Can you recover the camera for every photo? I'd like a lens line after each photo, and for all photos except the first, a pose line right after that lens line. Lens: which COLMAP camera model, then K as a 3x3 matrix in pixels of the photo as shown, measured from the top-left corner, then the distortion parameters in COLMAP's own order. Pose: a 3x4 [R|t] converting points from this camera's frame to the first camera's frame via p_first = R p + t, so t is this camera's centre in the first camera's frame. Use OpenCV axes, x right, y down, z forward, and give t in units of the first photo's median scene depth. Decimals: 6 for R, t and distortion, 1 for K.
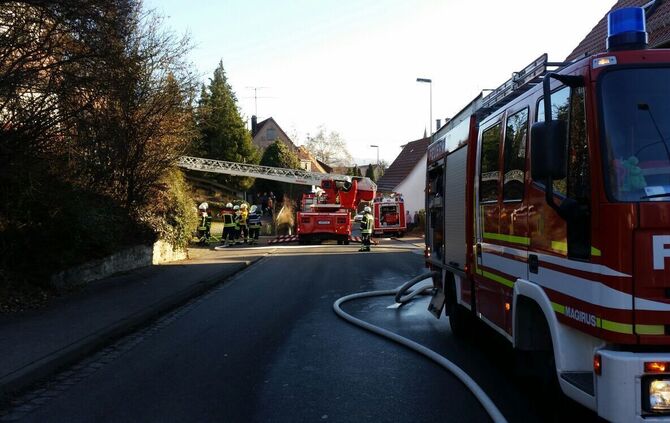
lens RADIAL K [[817.8, 0, 335.0], [0, 817.8, 211.5], [0, 0, 1]] dist [0.289296, 0.003568]
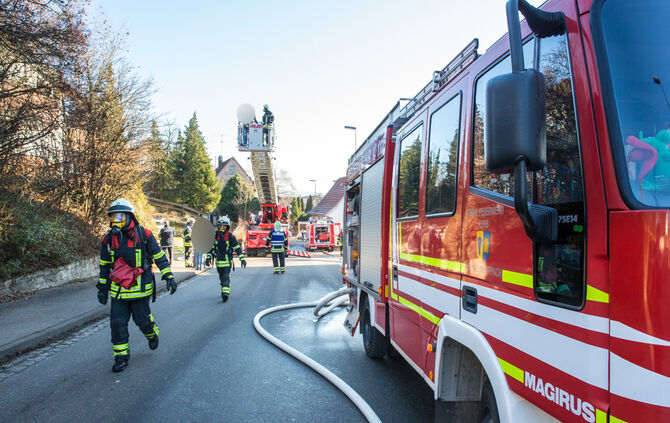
lens RADIAL K [[590.4, 0, 314.0], [0, 590.4, 221.6], [0, 0, 1]] dist [-0.006933, 0.001076]
pose [[0.998972, 0.016856, 0.042089, 0.045285], [-0.016138, 0.999720, -0.017334, 0.003530], [-0.042369, 0.016637, 0.998963, 0.279111]]
